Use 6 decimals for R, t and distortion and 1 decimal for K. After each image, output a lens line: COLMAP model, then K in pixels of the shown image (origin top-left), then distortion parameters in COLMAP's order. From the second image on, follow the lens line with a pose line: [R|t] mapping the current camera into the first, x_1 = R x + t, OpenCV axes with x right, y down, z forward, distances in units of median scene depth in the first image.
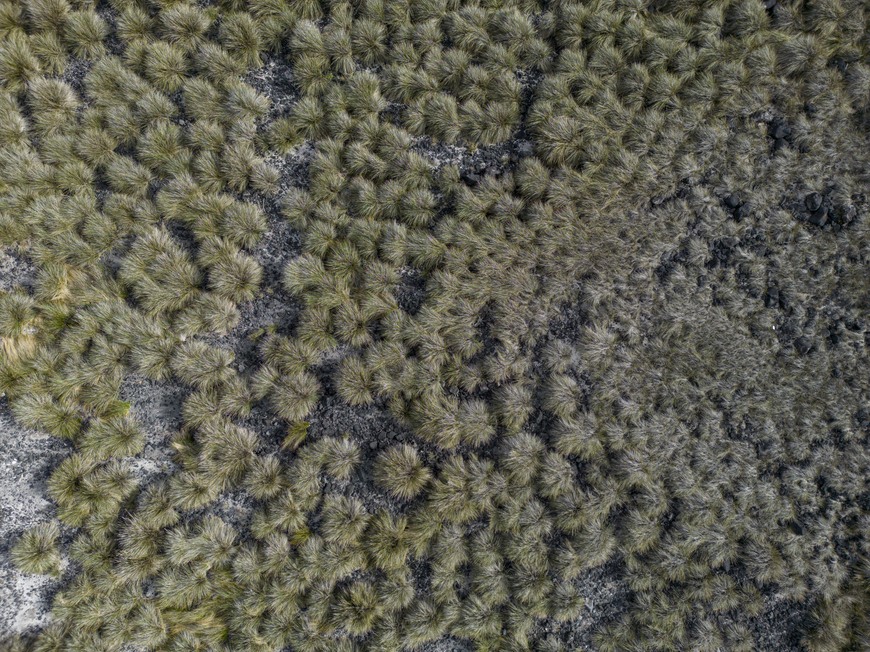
lens RADIAL K [[608.2, 0, 434.4], [0, 608.2, 326.4], [0, 0, 1]] dist [-0.001002, -0.000294]
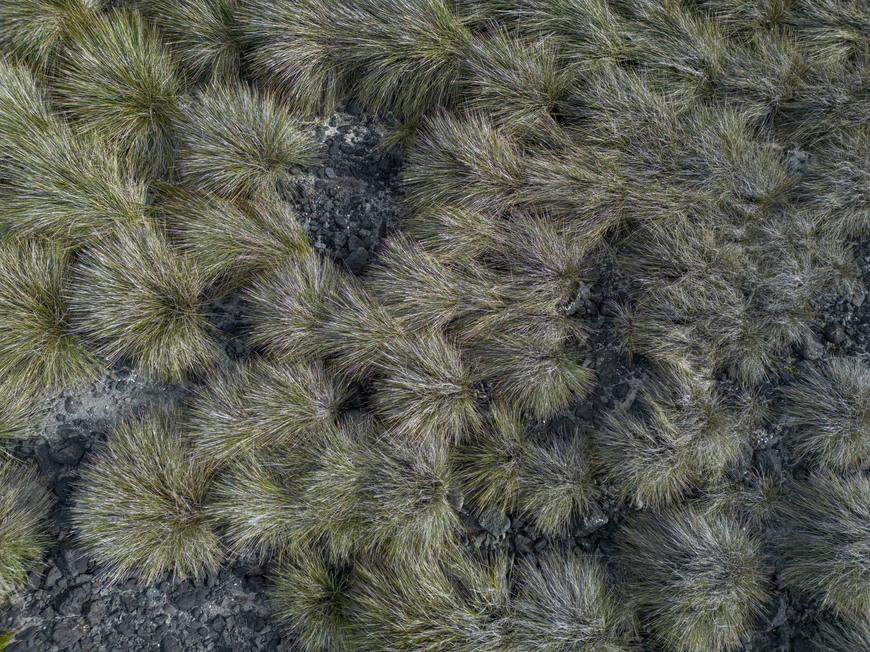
lens RADIAL K [[608.2, 0, 435.6], [0, 608.2, 325.7], [0, 0, 1]] dist [-0.001002, -0.000294]
pose [[0.999916, 0.006668, 0.011129, -0.000908], [-0.006607, 0.999963, -0.005526, 0.008427], [-0.011166, 0.005452, 0.999923, 0.708302]]
